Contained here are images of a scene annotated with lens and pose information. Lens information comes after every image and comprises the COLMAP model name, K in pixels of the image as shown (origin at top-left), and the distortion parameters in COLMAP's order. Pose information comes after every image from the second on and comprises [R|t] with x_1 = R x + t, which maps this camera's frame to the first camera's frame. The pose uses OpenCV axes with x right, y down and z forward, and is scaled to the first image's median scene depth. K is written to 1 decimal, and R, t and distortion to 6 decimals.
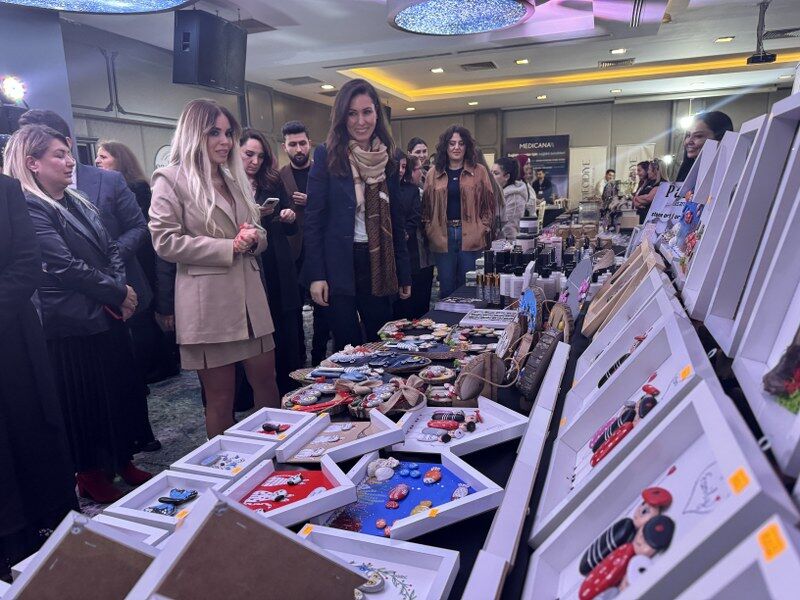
lens RADIAL K [[559.6, 0, 400.0], [0, 559.6, 300.0], [0, 0, 1]] dist [0.004504, 0.001449]
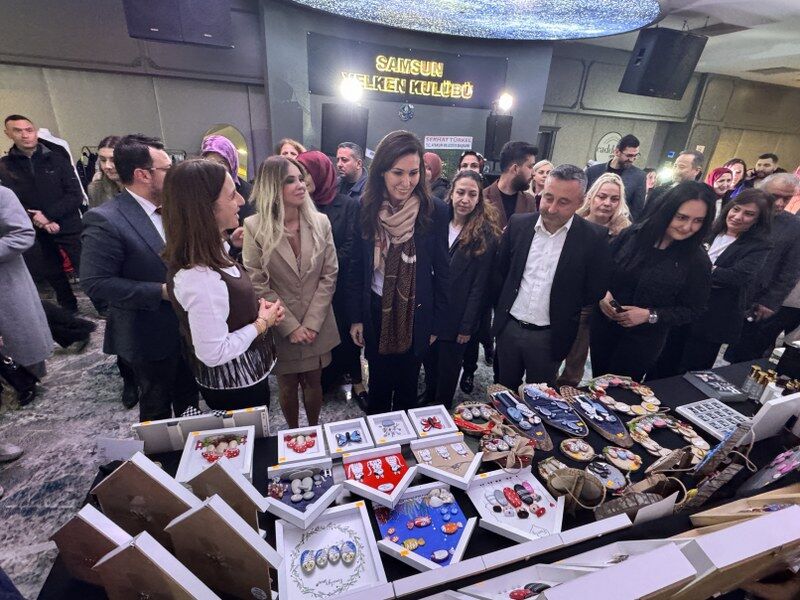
lens RADIAL K [[392.0, 0, 400.0], [0, 392.0, 300.0], [0, 0, 1]] dist [-0.002962, -0.001656]
pose [[0.618737, 0.367053, -0.694576, 0.250761], [-0.233412, 0.930104, 0.283593, -0.270531], [0.750122, -0.013347, 0.661165, 0.116004]]
